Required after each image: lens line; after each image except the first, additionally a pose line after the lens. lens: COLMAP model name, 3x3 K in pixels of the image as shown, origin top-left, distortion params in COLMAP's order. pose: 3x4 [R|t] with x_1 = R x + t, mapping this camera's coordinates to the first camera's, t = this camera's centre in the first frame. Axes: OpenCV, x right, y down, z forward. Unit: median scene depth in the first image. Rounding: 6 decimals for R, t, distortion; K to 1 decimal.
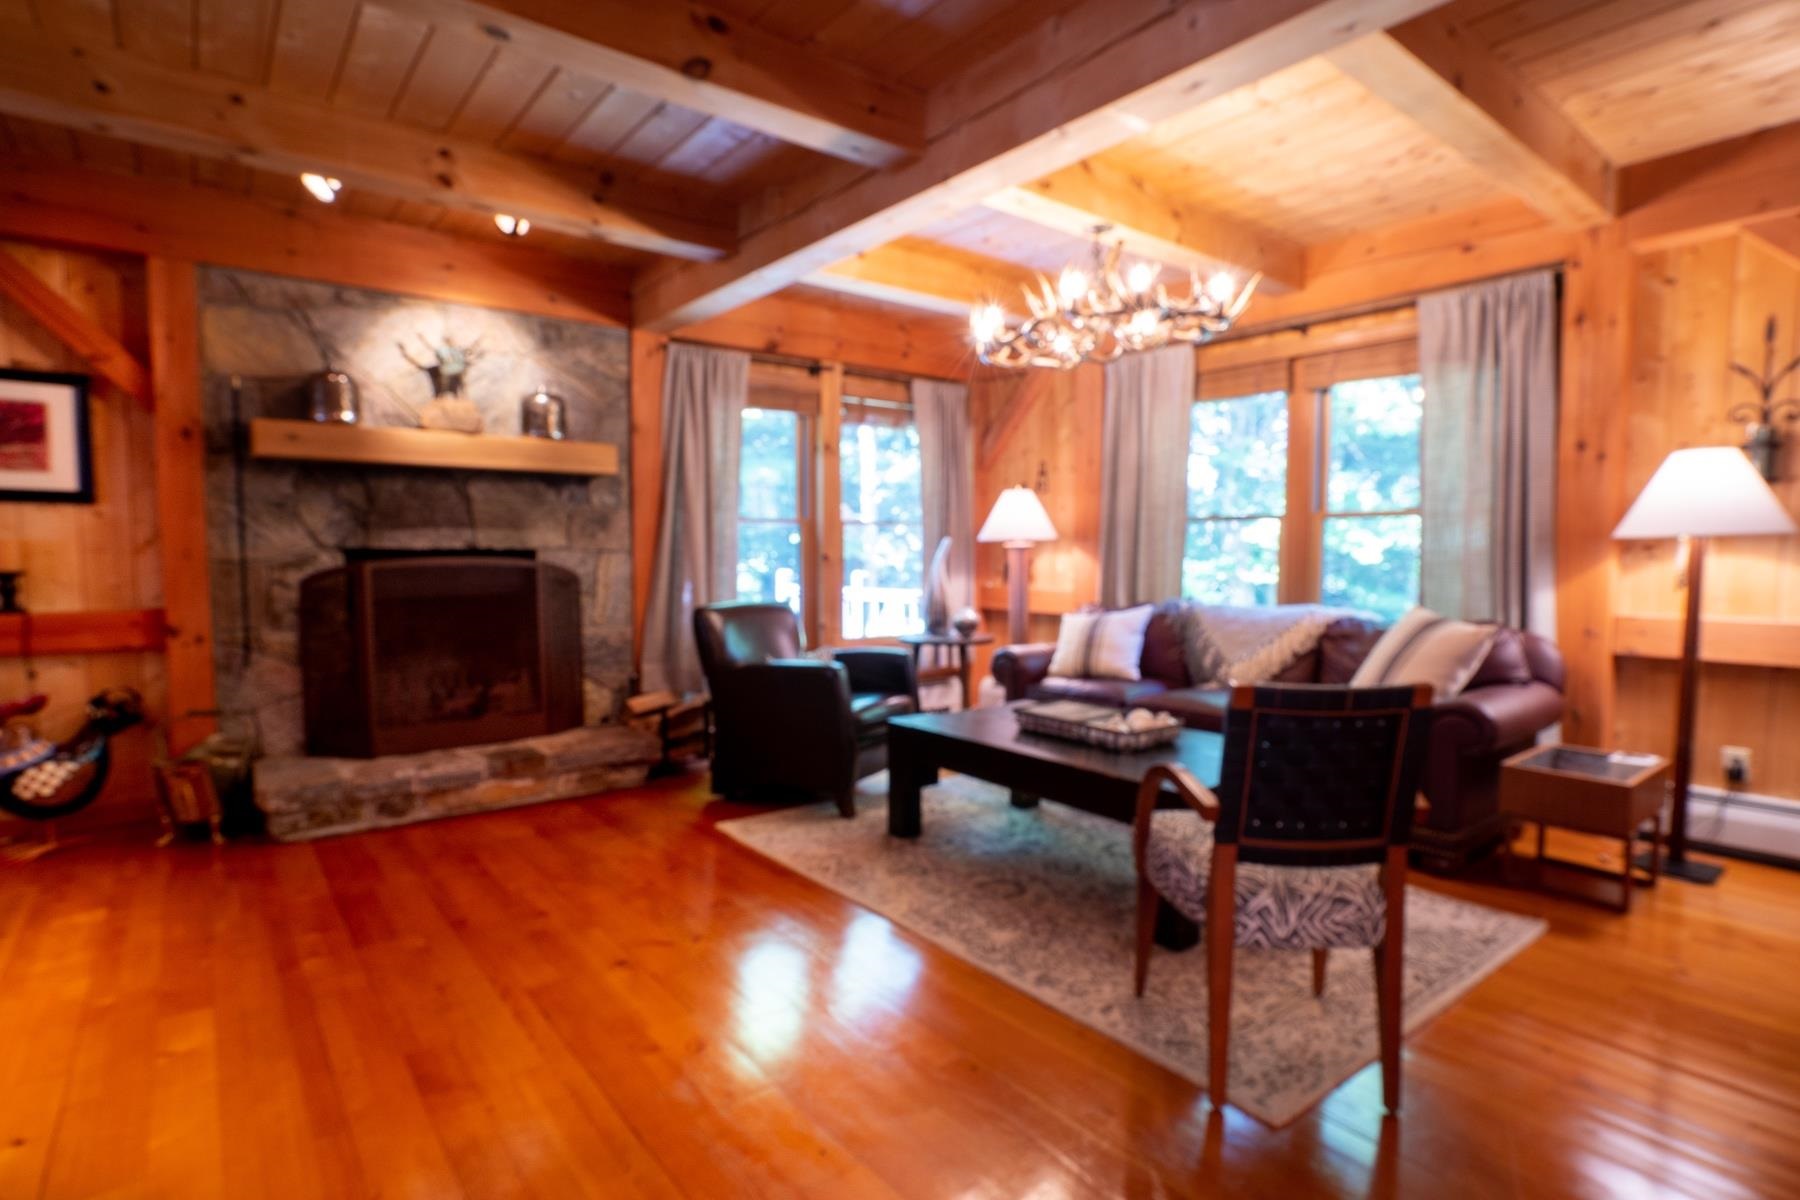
lens RADIAL K [[941.9, 0, 888.8], [0, 941.9, 596.6], [0, 0, 1]] dist [0.002205, 0.002174]
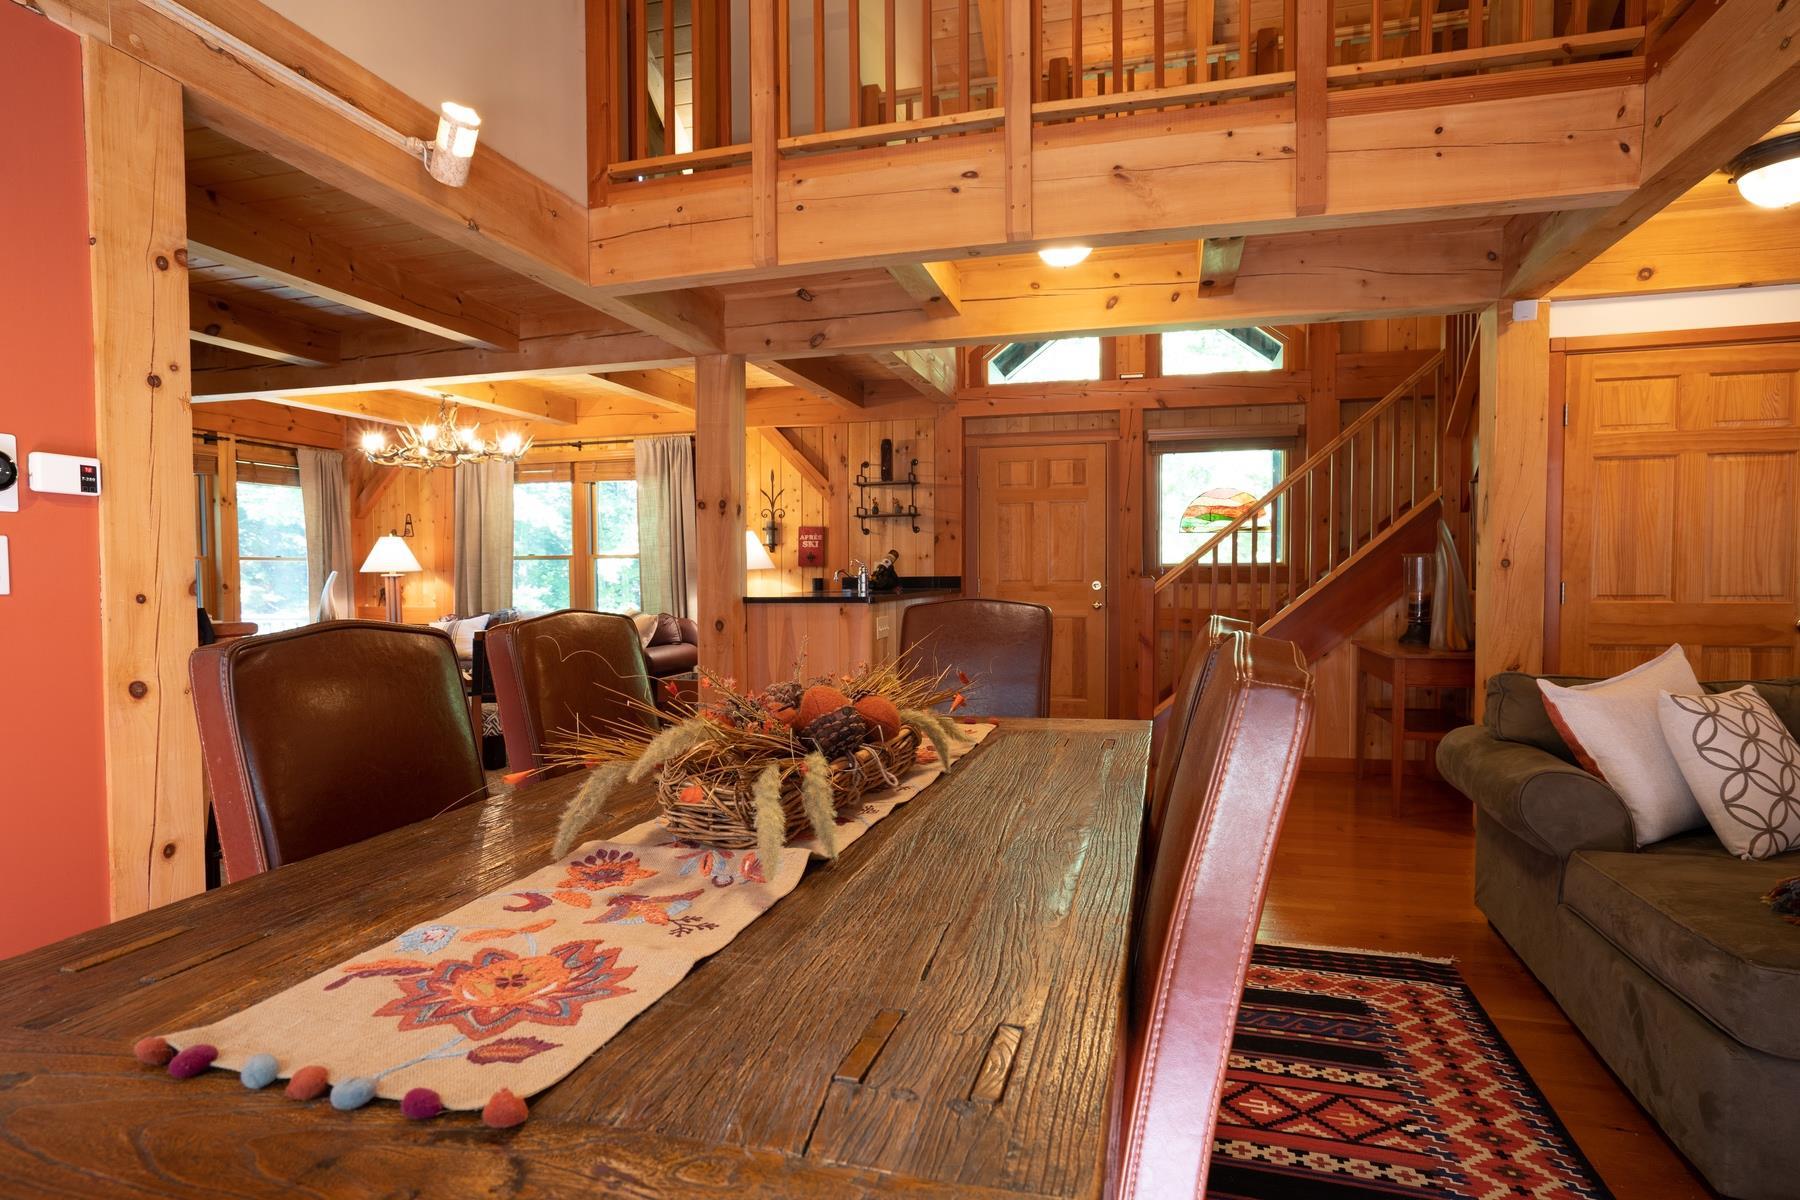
lens RADIAL K [[966.4, 0, 885.1], [0, 966.4, 604.2], [0, 0, 1]] dist [-0.013456, 0.002892]
pose [[0.809721, -0.024105, 0.586319, -0.115041], [0.037110, 0.999259, -0.010168, 0.031115], [-0.585640, 0.029991, 0.810016, -0.616931]]
